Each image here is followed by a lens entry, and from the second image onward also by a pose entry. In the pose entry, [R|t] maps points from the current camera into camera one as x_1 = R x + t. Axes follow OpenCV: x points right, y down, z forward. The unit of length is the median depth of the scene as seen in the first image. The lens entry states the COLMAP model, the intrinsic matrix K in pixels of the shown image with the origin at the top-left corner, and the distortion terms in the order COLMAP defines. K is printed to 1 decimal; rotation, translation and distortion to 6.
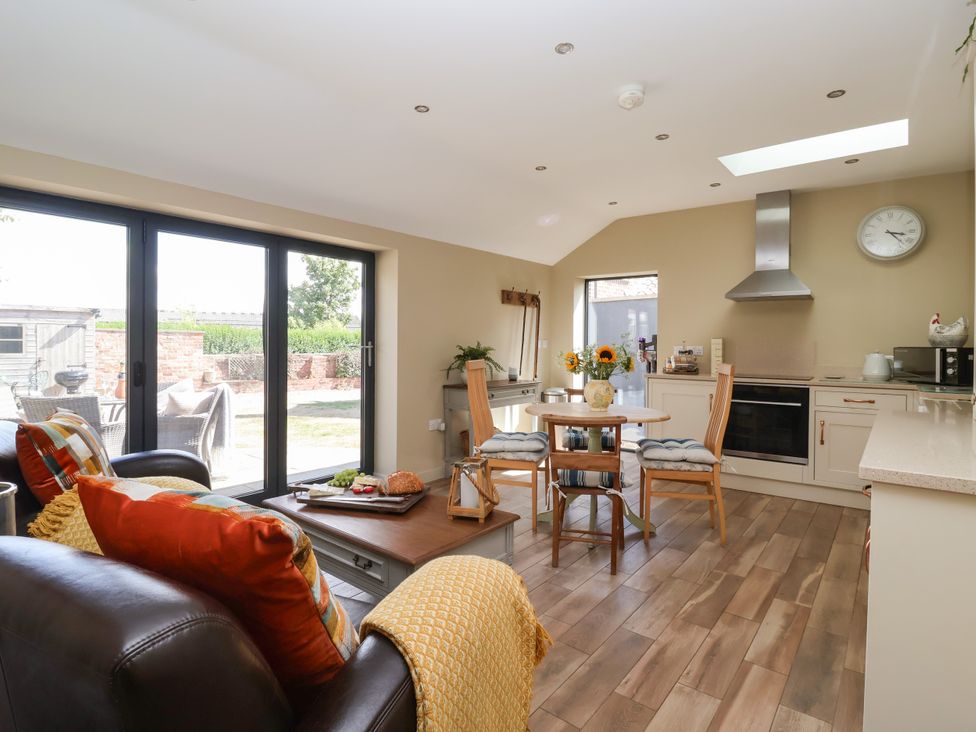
lens RADIAL K [[511.7, 0, 482.2], [0, 511.7, 347.6], [0, 0, 1]] dist [0.007227, -0.013147]
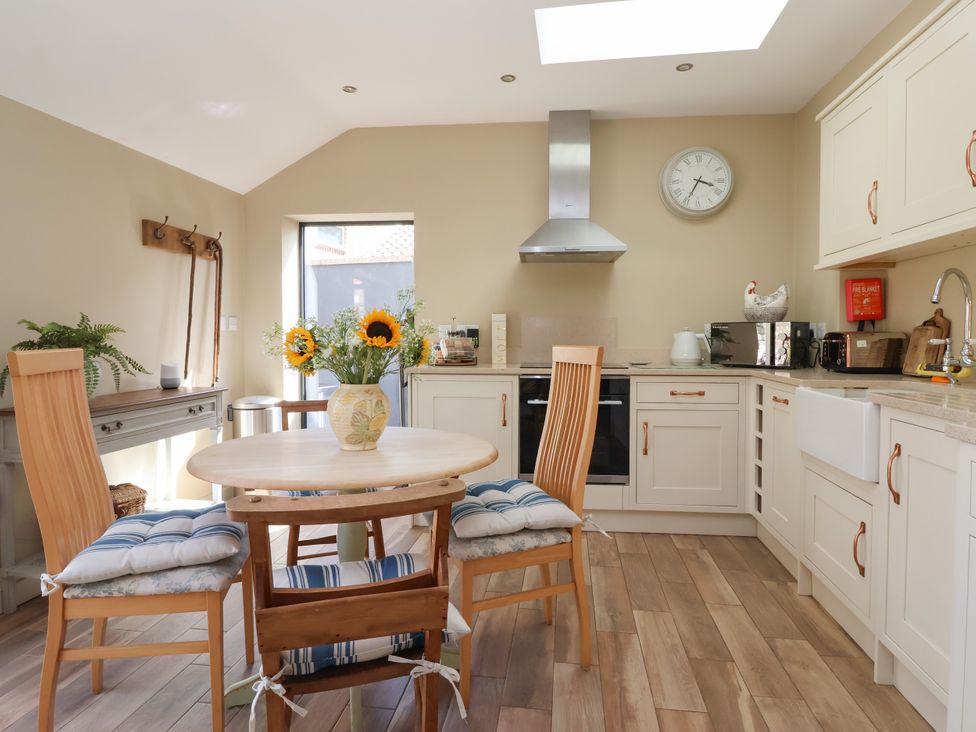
lens RADIAL K [[562.0, 0, 485.8], [0, 562.0, 351.4], [0, 0, 1]] dist [0.003651, -0.021499]
pose [[0.854546, -0.022758, 0.518877, 0.048380], [0.011148, 0.999613, 0.025483, 0.016405], [-0.519256, -0.015992, 0.854469, 0.406362]]
